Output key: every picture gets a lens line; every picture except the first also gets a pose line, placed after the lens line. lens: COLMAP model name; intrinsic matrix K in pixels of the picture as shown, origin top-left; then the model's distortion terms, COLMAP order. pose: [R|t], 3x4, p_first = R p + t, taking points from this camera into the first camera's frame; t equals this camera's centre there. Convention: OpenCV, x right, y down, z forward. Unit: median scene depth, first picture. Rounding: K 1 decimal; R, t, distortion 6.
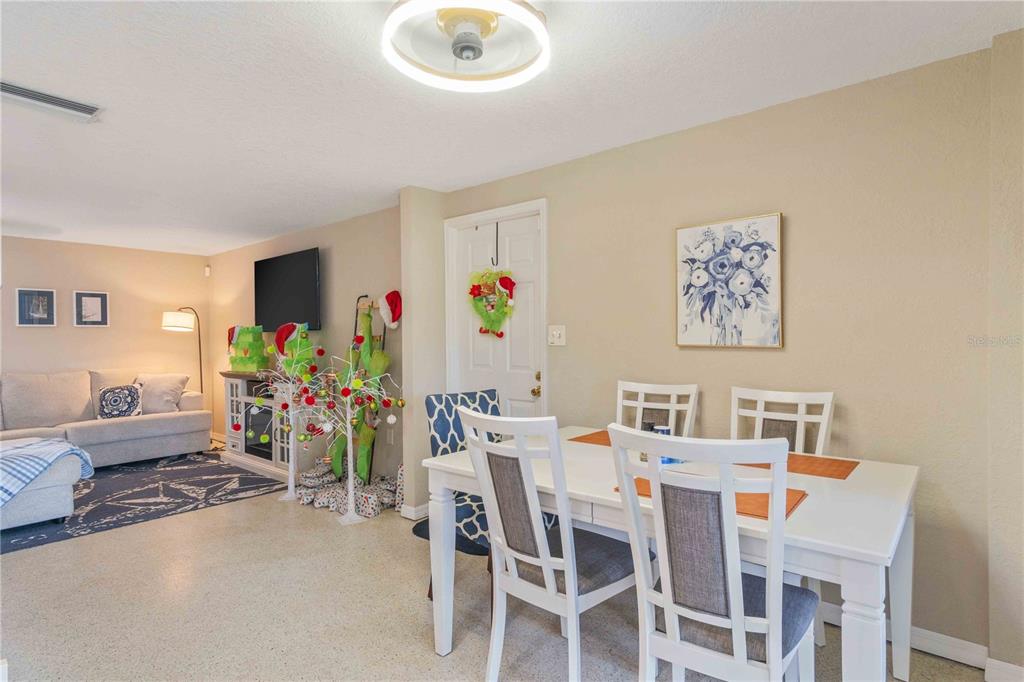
lens RADIAL K [[540.9, 0, 507.5], [0, 540.9, 339.0], [0, 0, 1]] dist [0.002676, 0.003527]
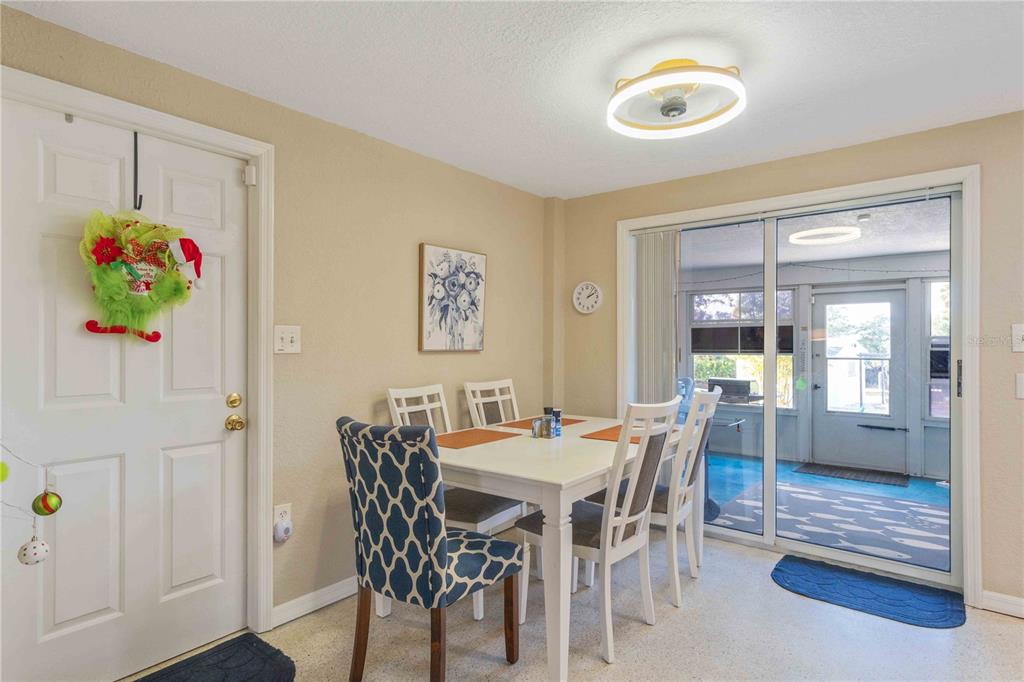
lens RADIAL K [[540.9, 0, 511.6], [0, 540.9, 337.9], [0, 0, 1]] dist [0.002676, 0.003527]
pose [[-0.044878, 0.020982, 0.998772, -0.824449], [0.009142, 0.999746, -0.020592, 0.011646], [-0.998951, 0.008207, -0.045059, 0.918599]]
